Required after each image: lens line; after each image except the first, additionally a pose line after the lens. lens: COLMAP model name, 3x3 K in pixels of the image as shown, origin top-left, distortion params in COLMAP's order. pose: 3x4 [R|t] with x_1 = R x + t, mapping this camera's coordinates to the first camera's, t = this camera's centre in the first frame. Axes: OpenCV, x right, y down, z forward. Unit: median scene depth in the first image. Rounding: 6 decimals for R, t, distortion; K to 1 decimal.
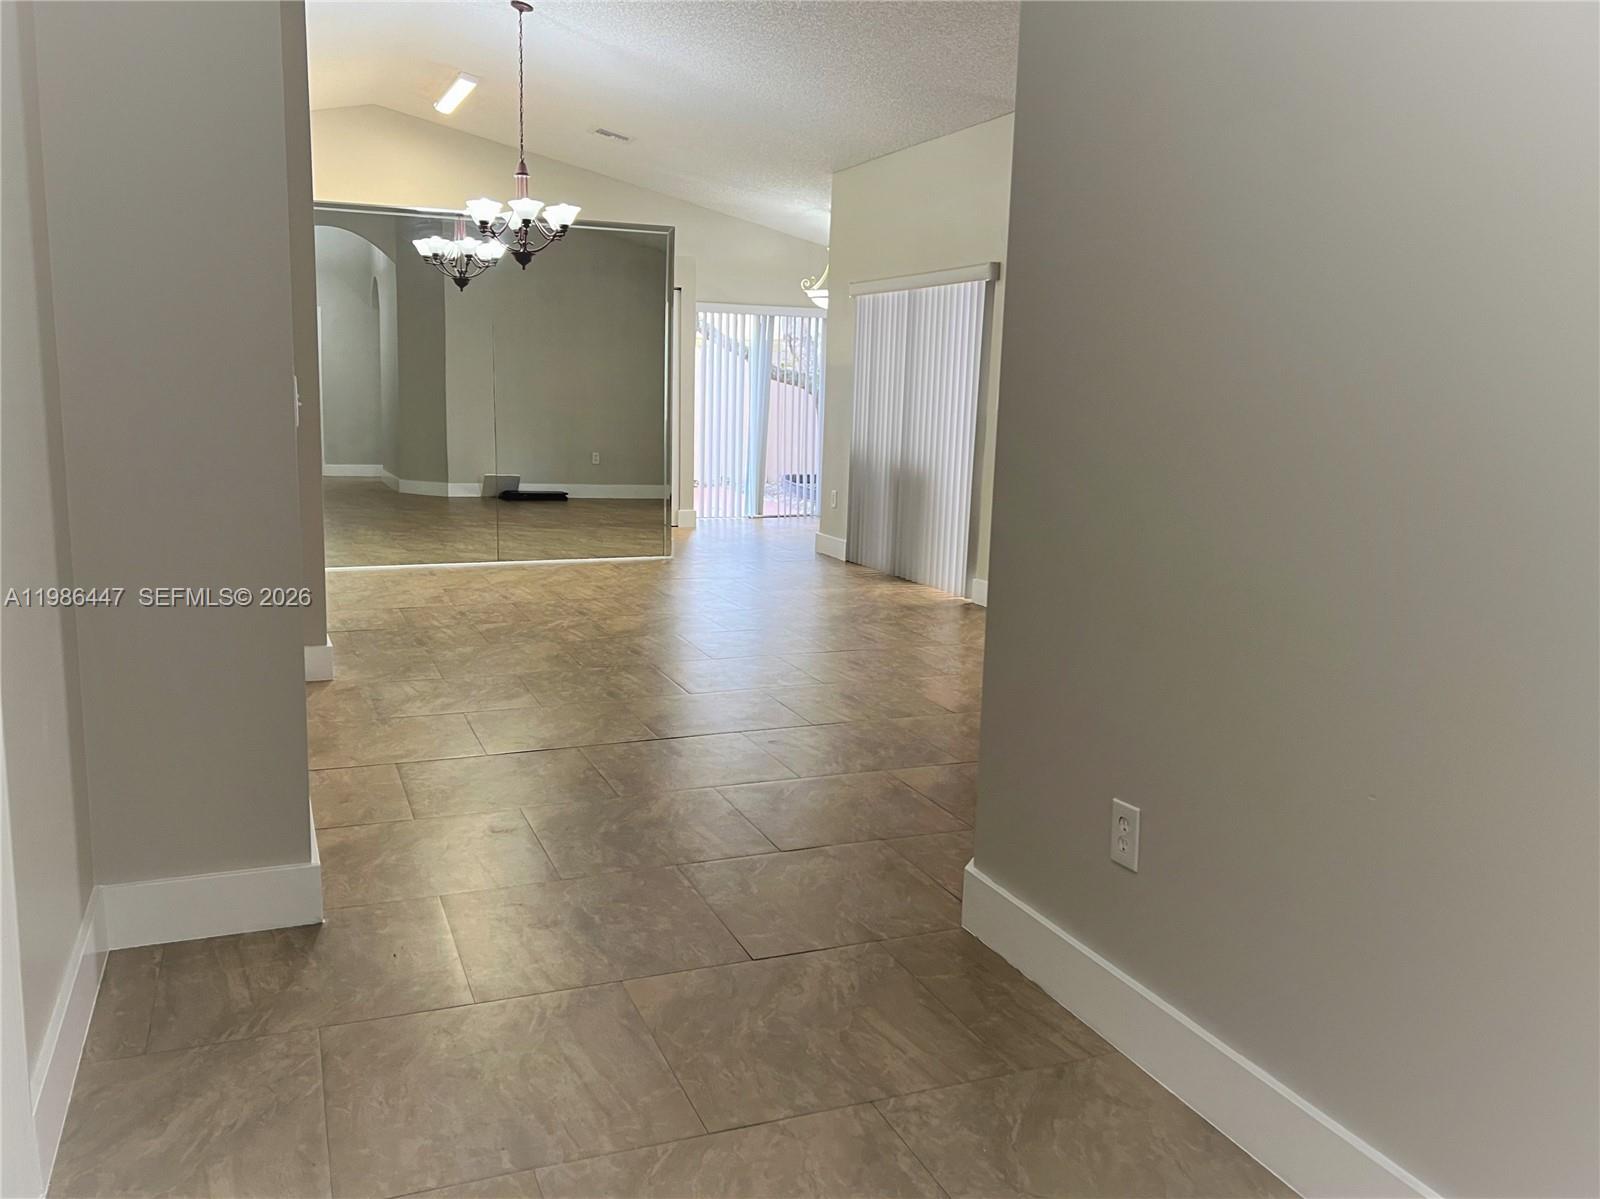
lens RADIAL K [[1256.4, 0, 794.3], [0, 1256.4, 633.4], [0, 0, 1]] dist [0.057067, -0.068562]
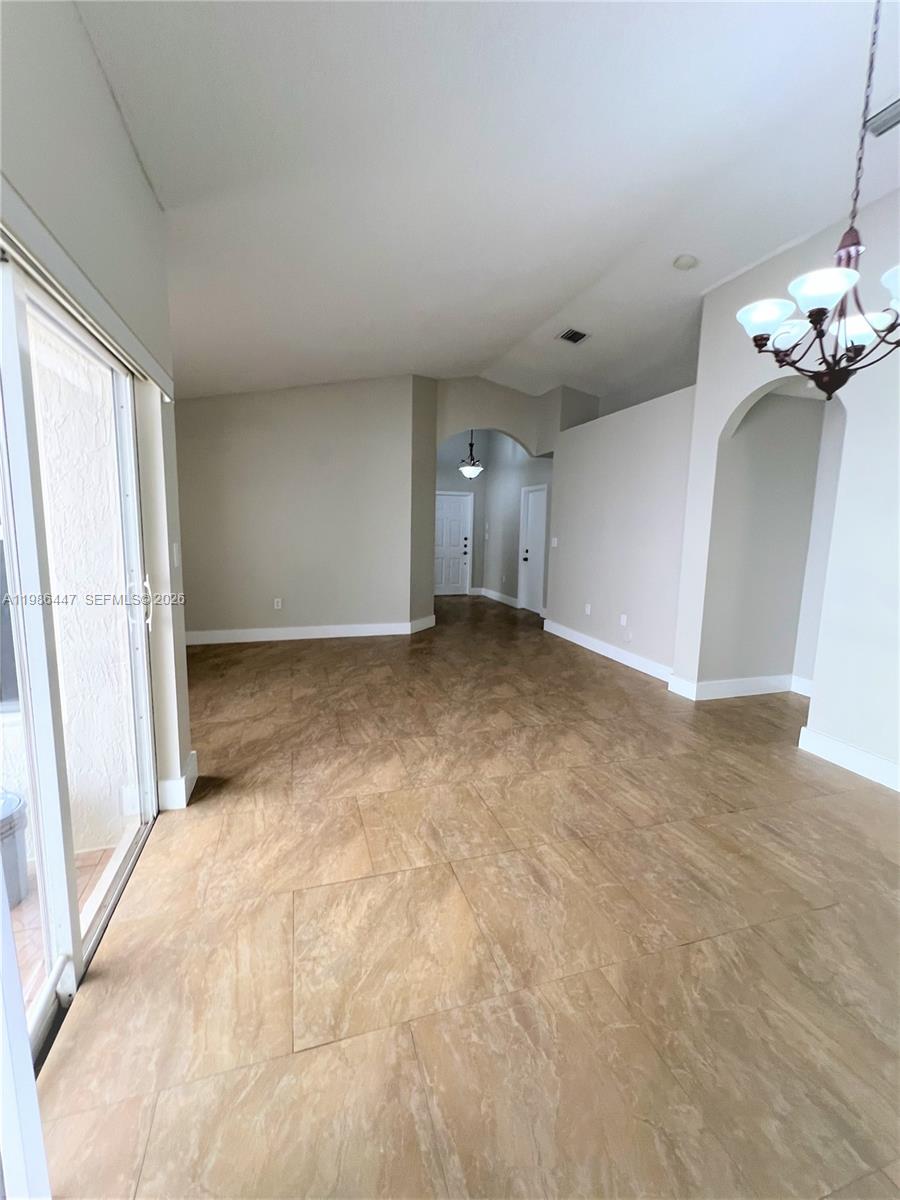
lens RADIAL K [[502.8, 0, 452.4], [0, 502.8, 598.3], [0, 0, 1]] dist [0.001736, -0.000094]
pose [[-0.995126, -0.058939, 0.079056, -0.043291], [-0.029569, 0.943181, 0.330961, -0.241130], [-0.094071, 0.327010, -0.940327, 1.149956]]
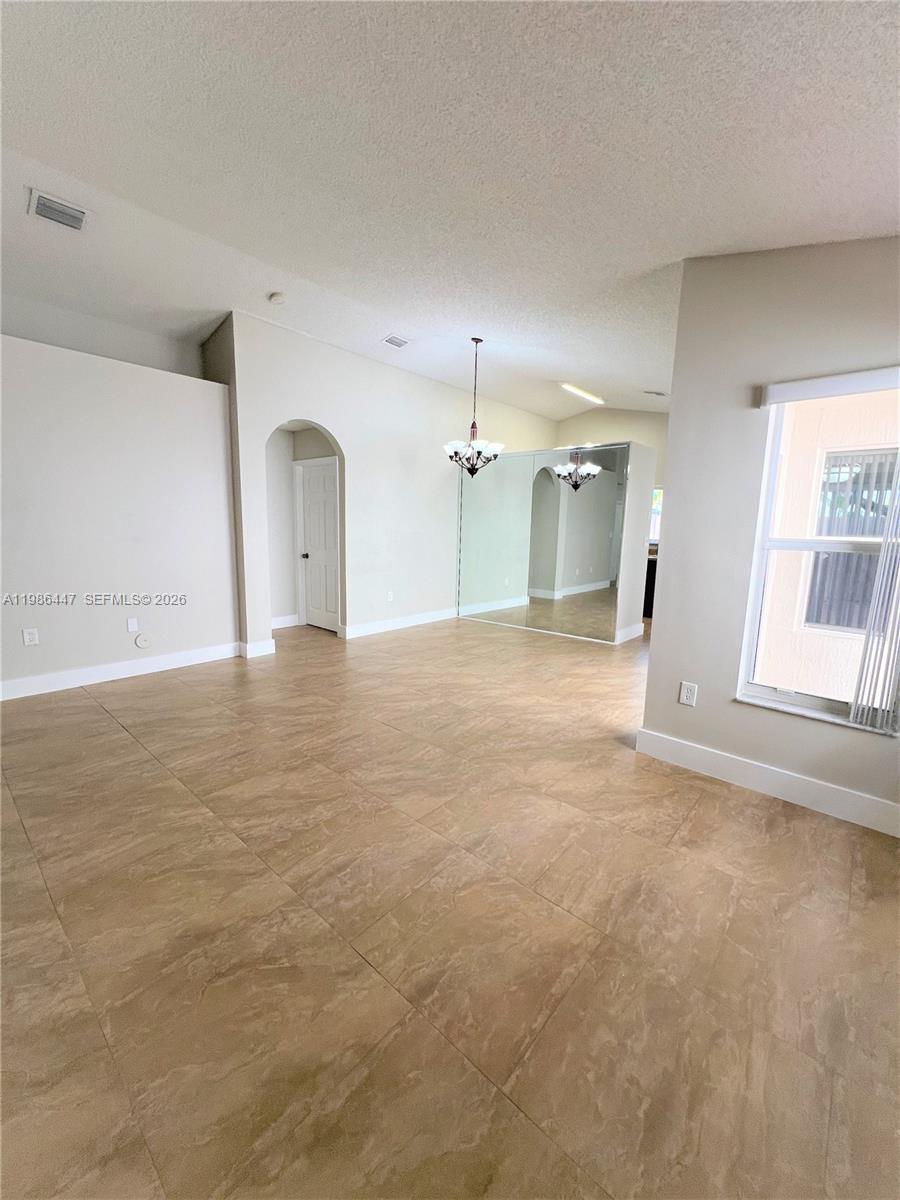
lens RADIAL K [[479.5, 0, 449.1], [0, 479.5, 601.8], [0, 0, 1]] dist [-0.003401, 0.000499]
pose [[0.435096, 0.126404, -0.891467, 0.385130], [-0.184389, 0.981622, 0.049193, -0.119286], [0.881301, 0.142973, 0.450407, 0.594937]]
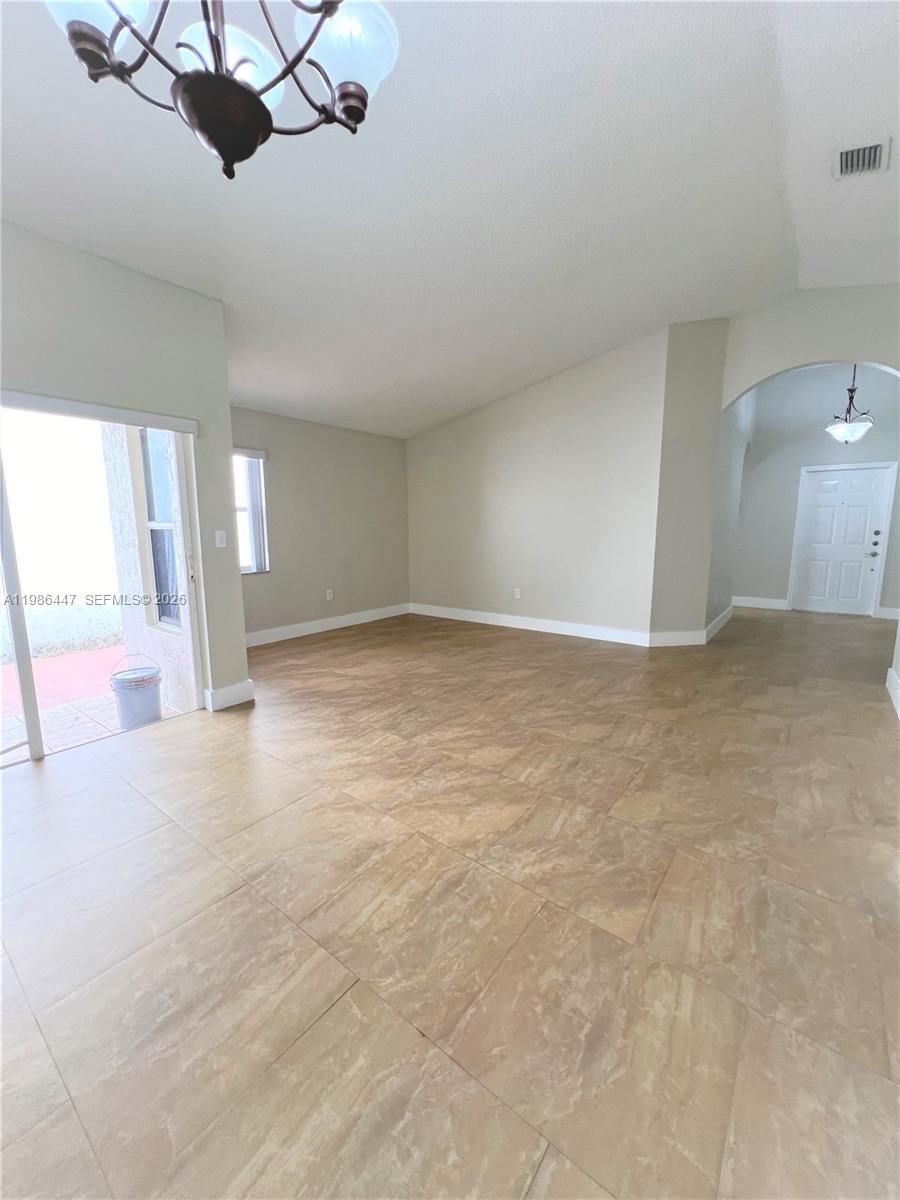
lens RADIAL K [[479.5, 0, 451.4], [0, 479.5, 599.9], [0, 0, 1]] dist [-0.003401, 0.000499]
pose [[-0.501952, -0.163238, 0.849351, -0.305984], [0.159806, 0.947615, 0.276566, -0.195595], [-0.850004, 0.274554, -0.449571, 0.913272]]
